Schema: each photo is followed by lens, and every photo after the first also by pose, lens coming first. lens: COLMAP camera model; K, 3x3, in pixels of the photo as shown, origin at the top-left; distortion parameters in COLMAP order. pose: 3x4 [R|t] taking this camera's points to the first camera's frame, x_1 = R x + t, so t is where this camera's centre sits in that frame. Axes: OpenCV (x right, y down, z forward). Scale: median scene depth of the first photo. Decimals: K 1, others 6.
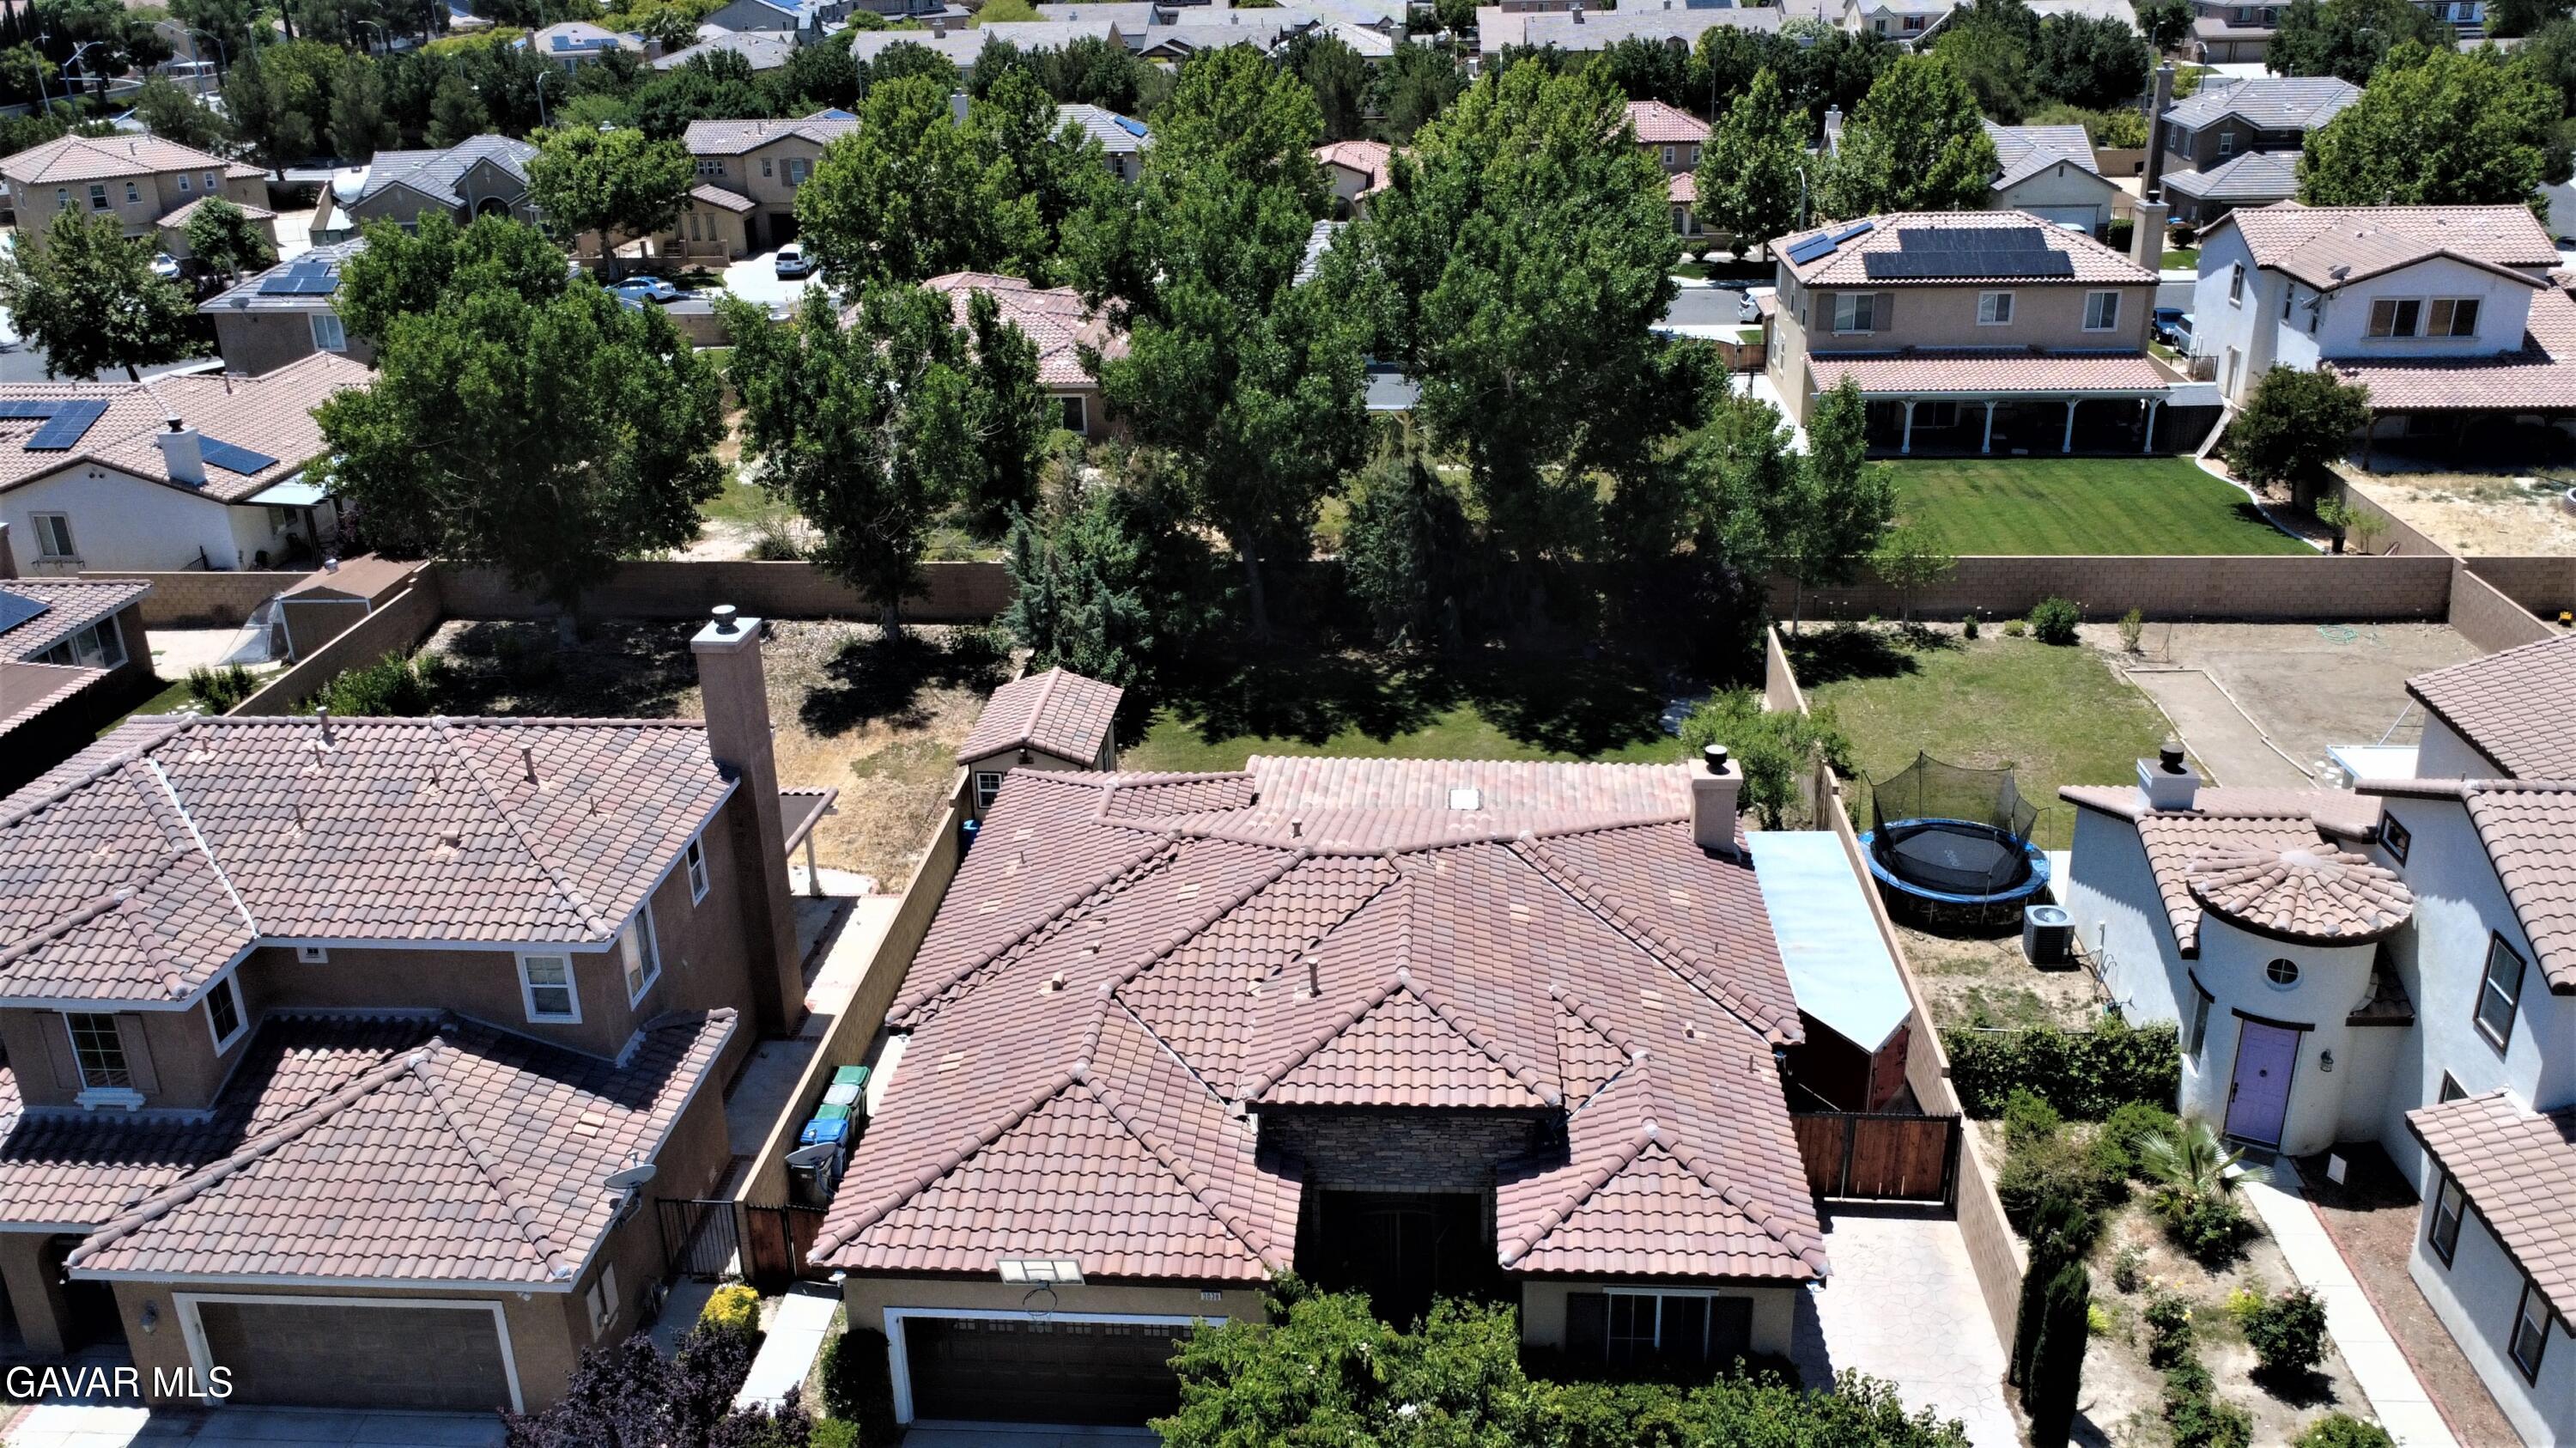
lens RADIAL K [[2060.7, 0, 1293.7], [0, 2060.7, 728.7], [0, 0, 1]] dist [0.005883, 0.001279]
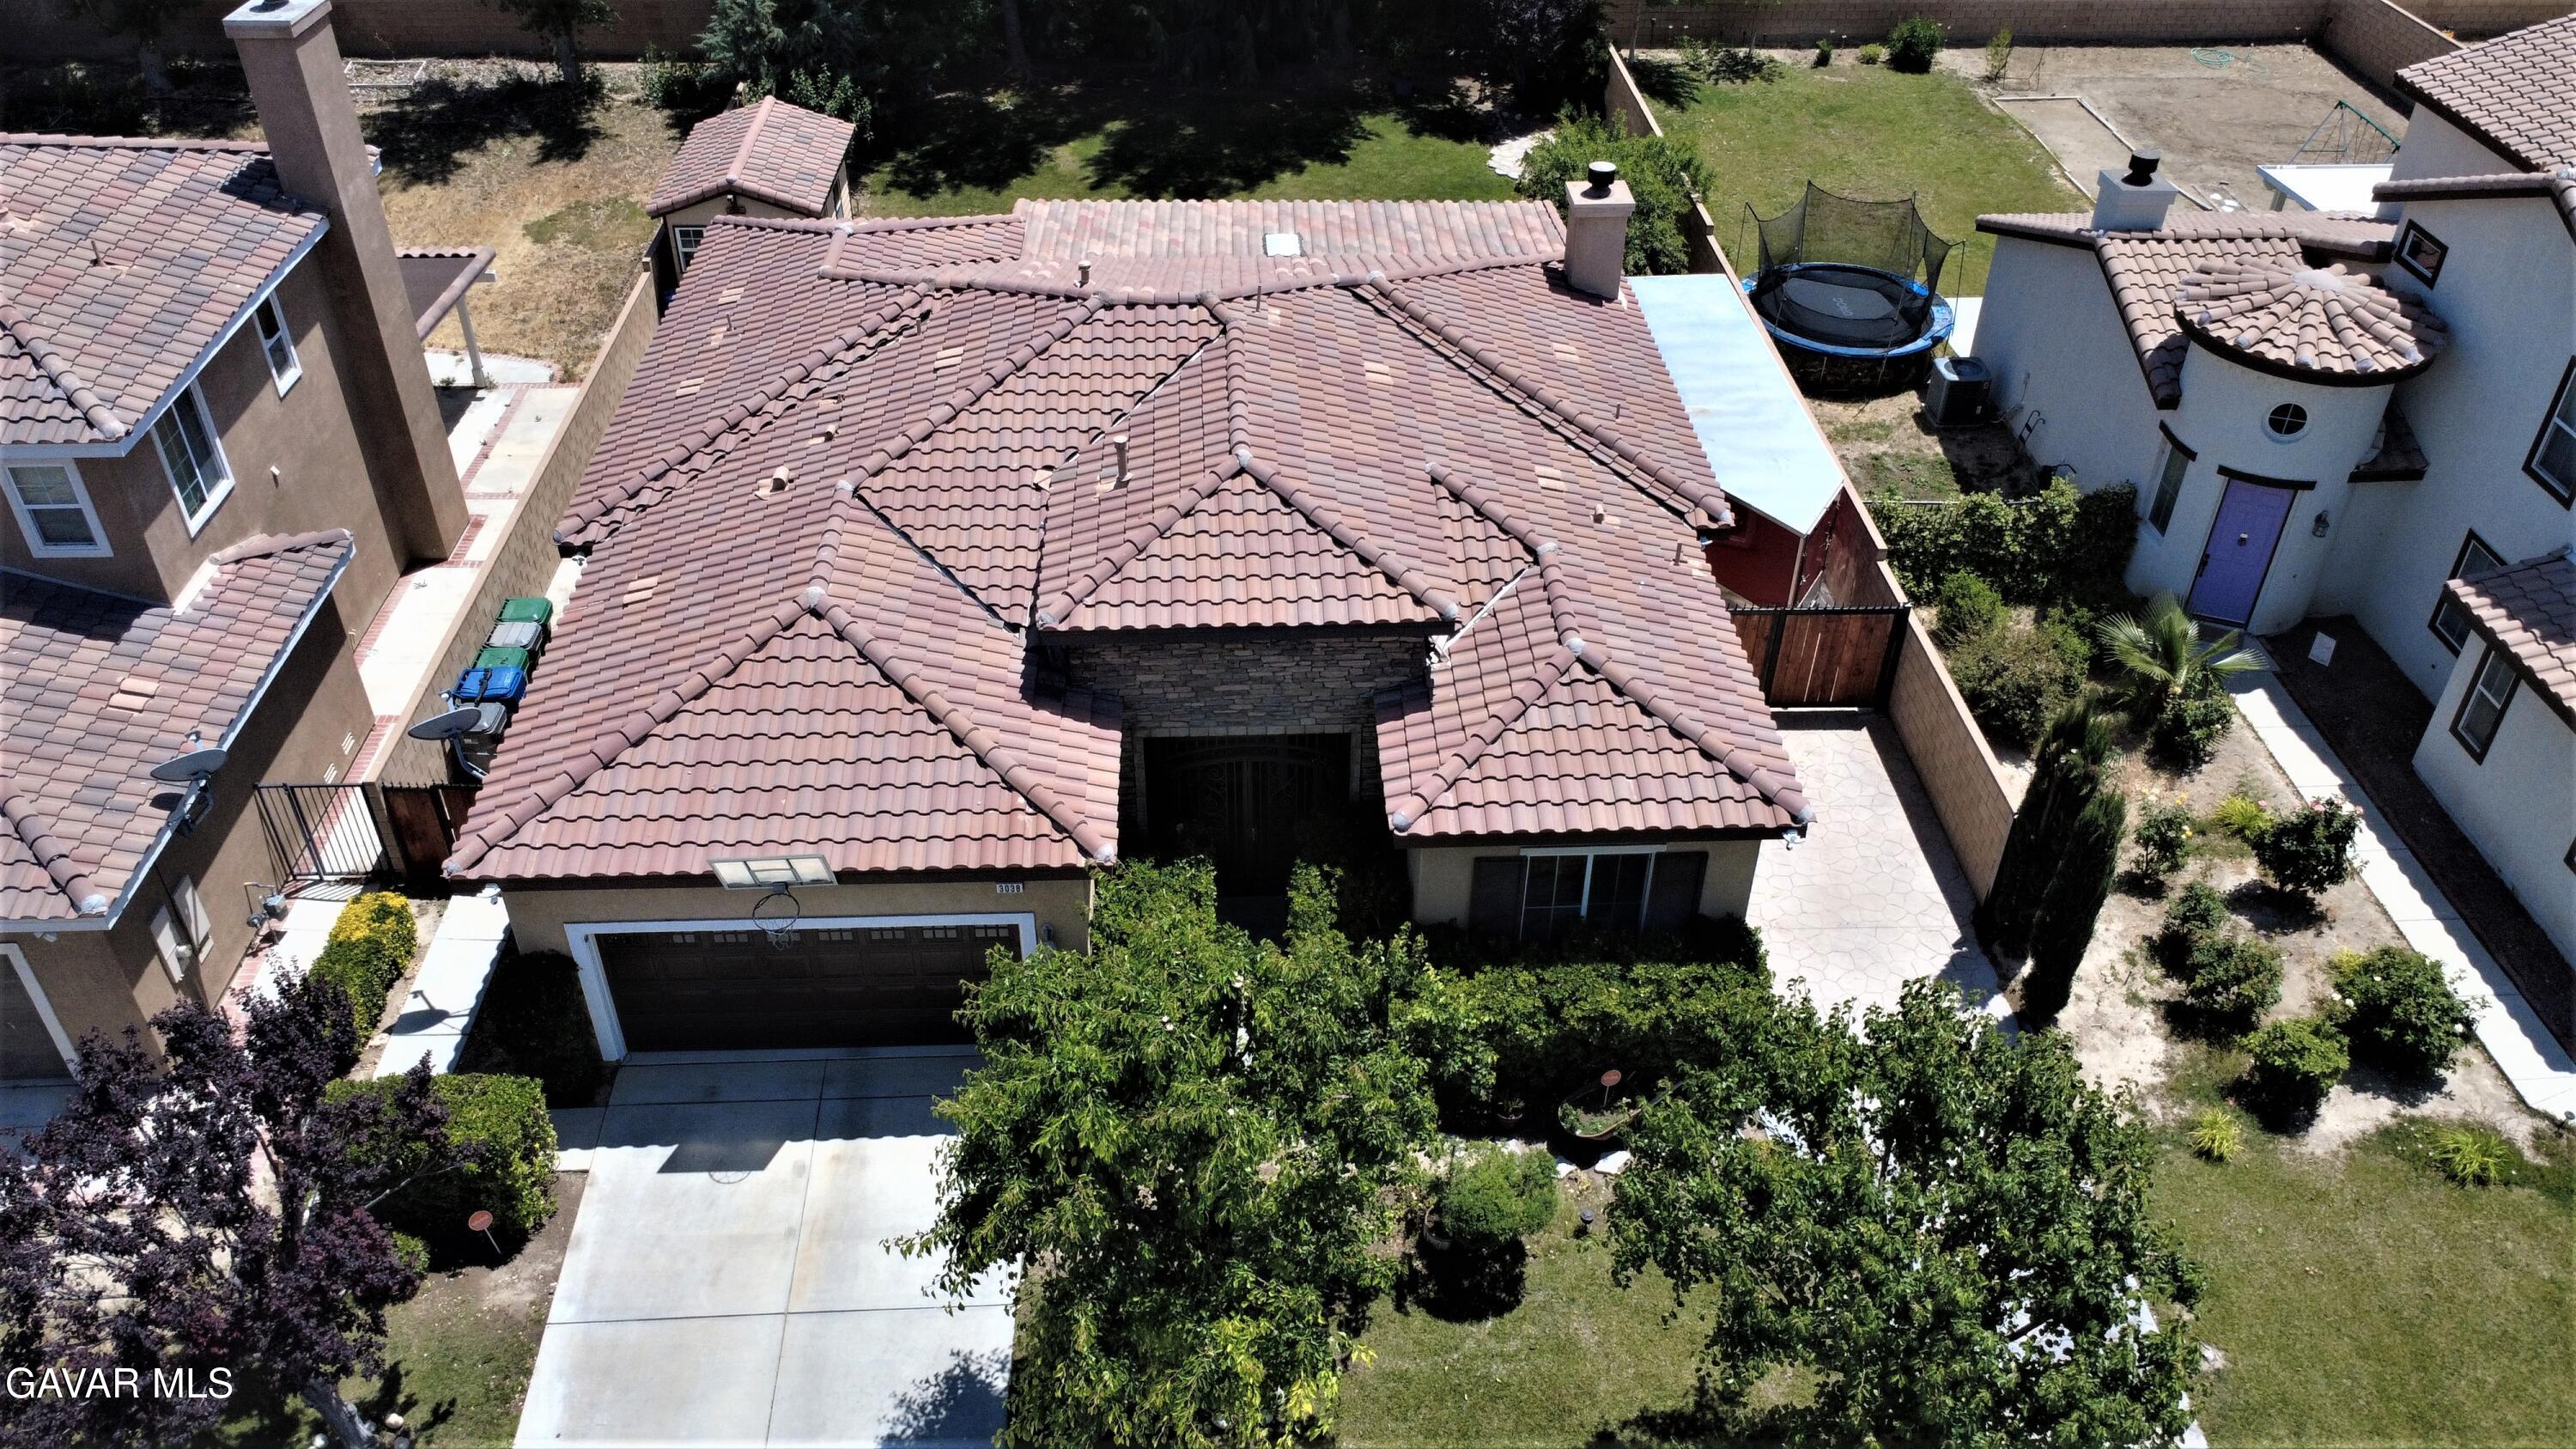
lens RADIAL K [[1925.8, 0, 1293.0], [0, 1925.8, 723.7], [0, 0, 1]] dist [0.007534, -0.002071]
pose [[0.992275, -0.046430, 0.115040, -0.011595], [0.016848, 0.969166, 0.245833, 0.034161], [-0.122906, -0.241996, 0.962461, 0.240216]]
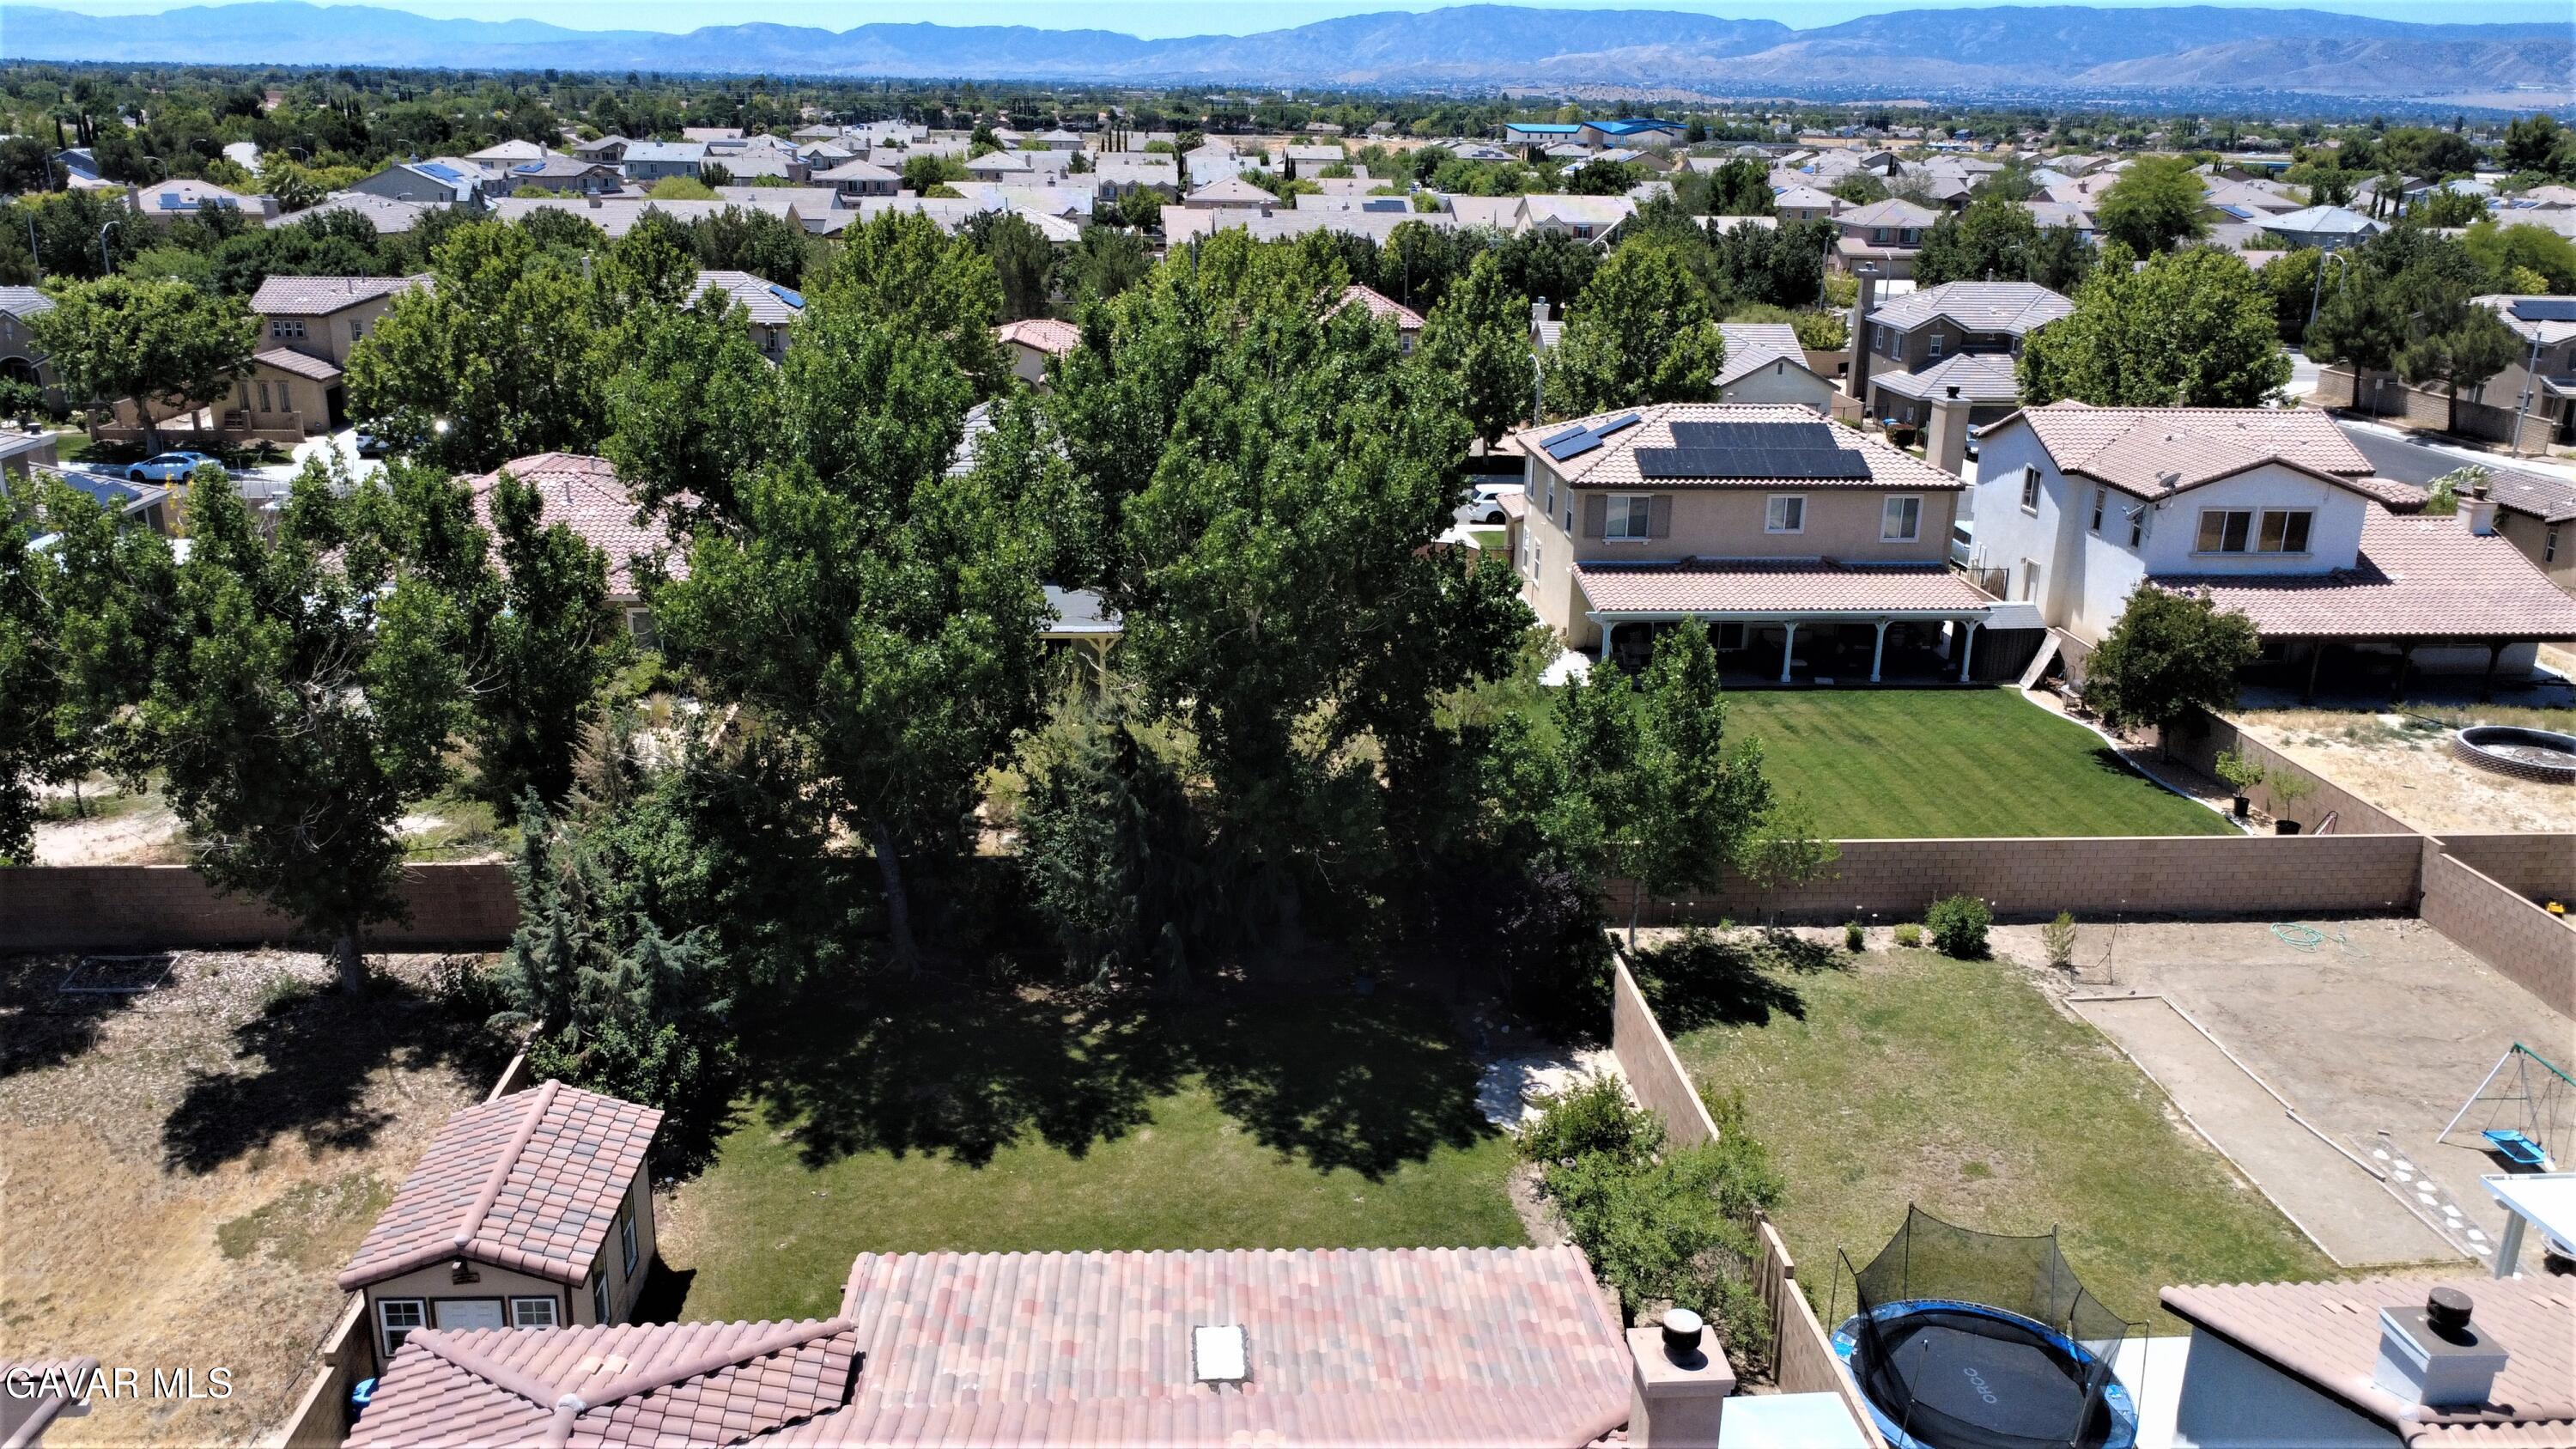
lens RADIAL K [[1925.8, 0, 1293.0], [0, 1925.8, 723.7], [0, 0, 1]] dist [0.007534, -0.002071]
pose [[0.987747, -0.005802, 0.155955, 0.021092], [0.018580, 0.996573, -0.080604, -0.111586], [-0.154953, 0.082514, 0.984470, 0.495132]]
